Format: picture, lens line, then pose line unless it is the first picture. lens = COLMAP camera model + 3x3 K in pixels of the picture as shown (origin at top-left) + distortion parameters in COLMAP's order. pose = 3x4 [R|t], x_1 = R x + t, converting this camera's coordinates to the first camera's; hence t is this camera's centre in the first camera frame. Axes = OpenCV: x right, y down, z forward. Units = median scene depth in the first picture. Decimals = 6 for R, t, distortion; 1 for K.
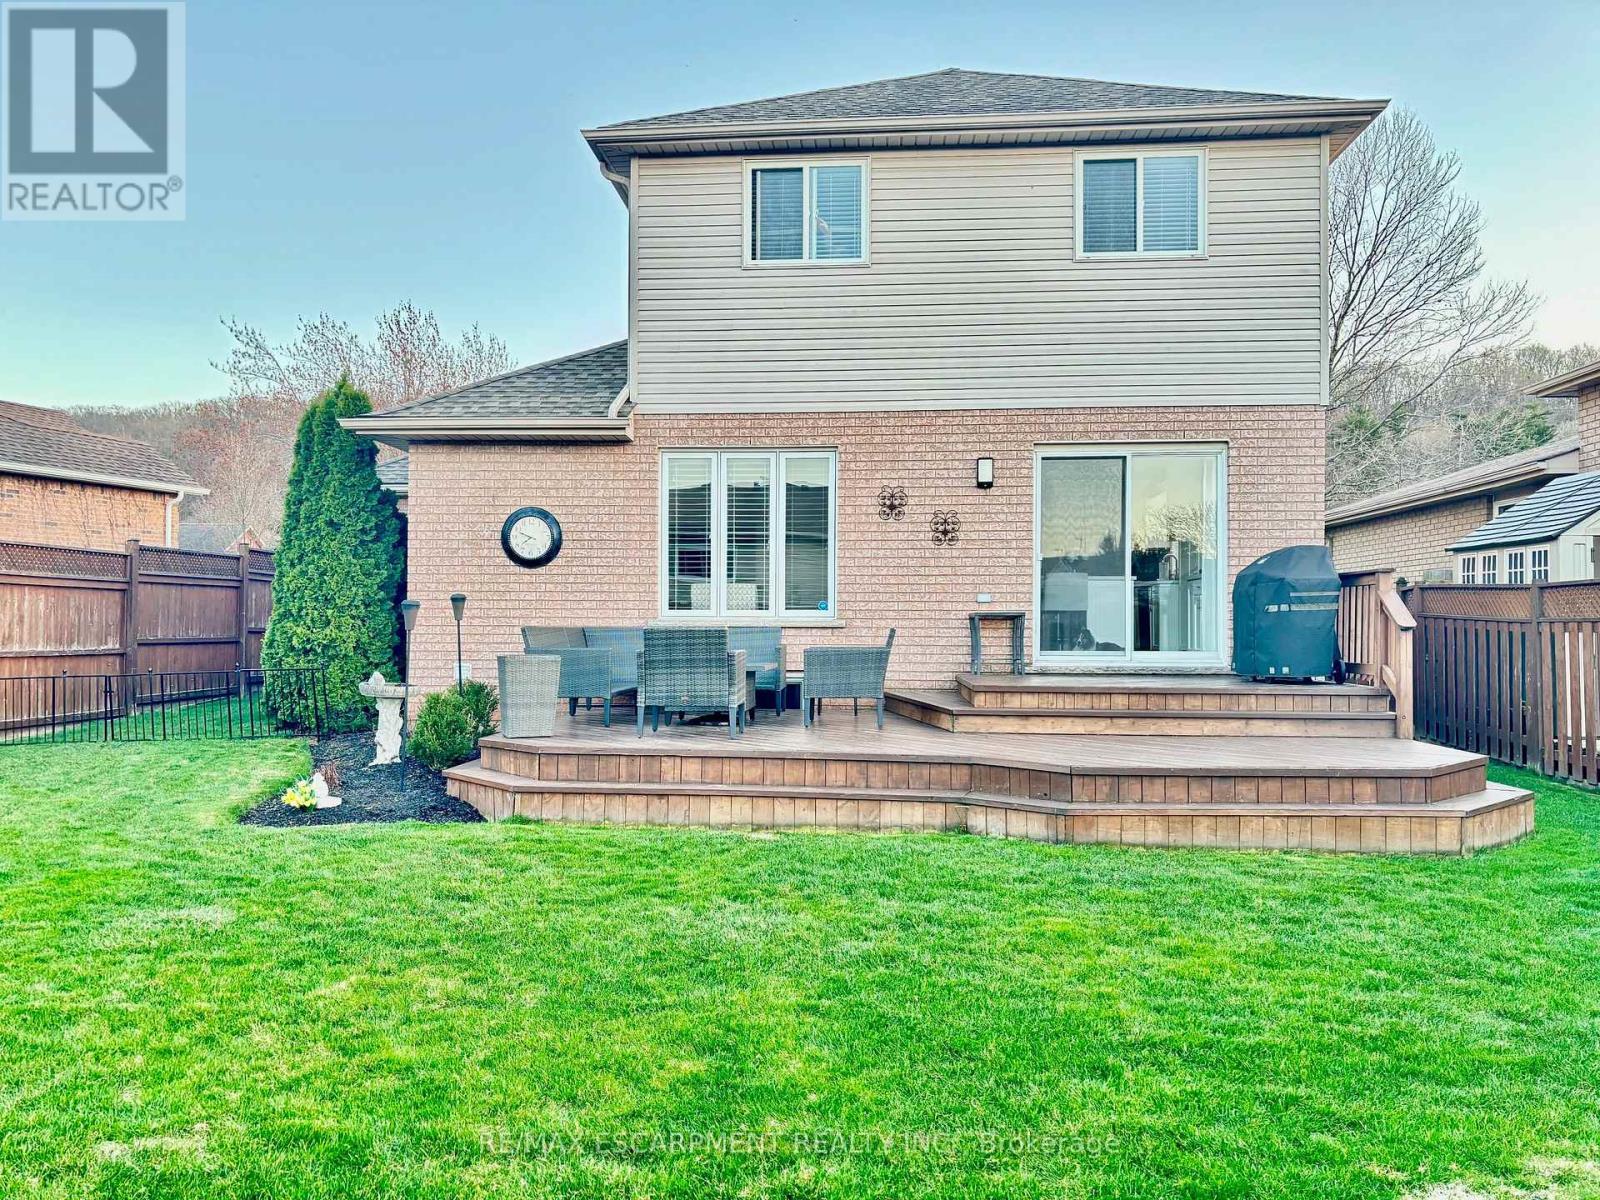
lens RADIAL K [[1212.1, 0, 798.9], [0, 1212.1, 605.3], [0, 0, 1]] dist [0.044871, -0.033743]
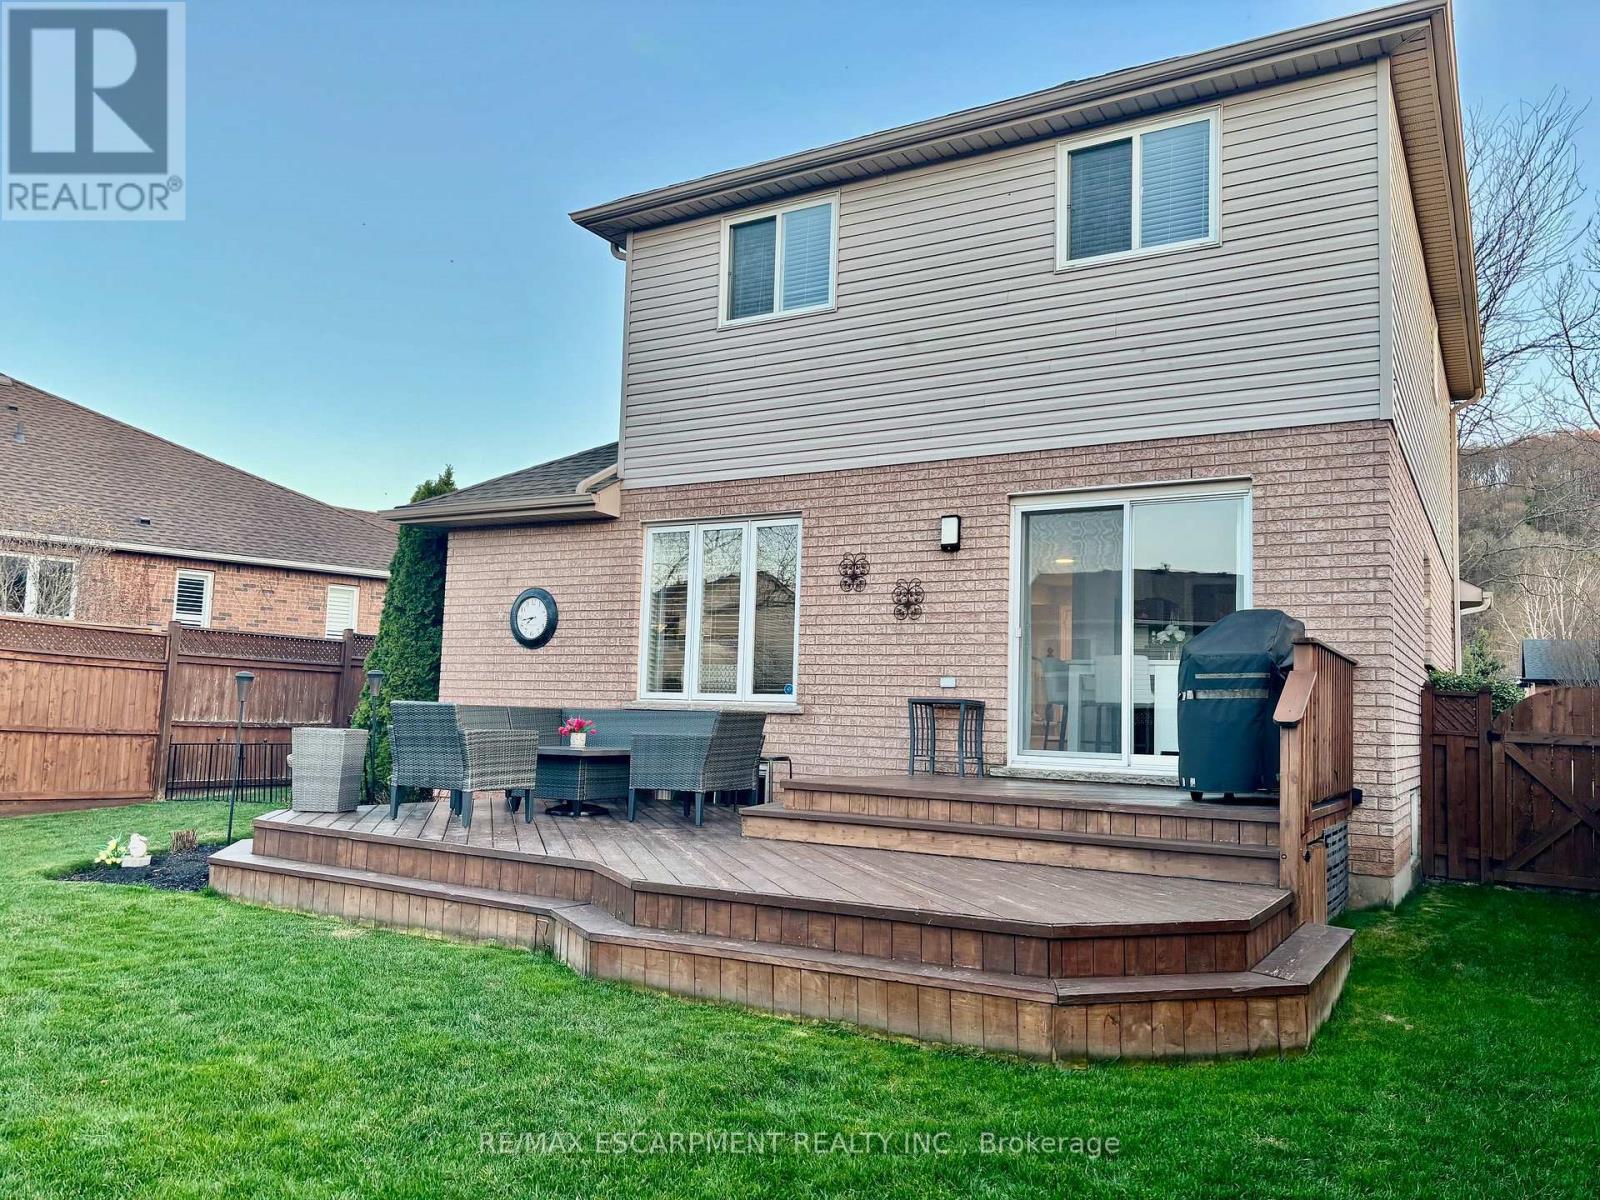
lens RADIAL K [[1212.1, 0, 797.4], [0, 1212.1, 608.7], [0, 0, 1]] dist [0.044871, -0.033743]
pose [[0.896877, -0.016713, -0.441964, 0.428036], [-0.019250, 0.996864, -0.076760, 0.009408], [0.441861, 0.077352, 0.893742, 0.206723]]
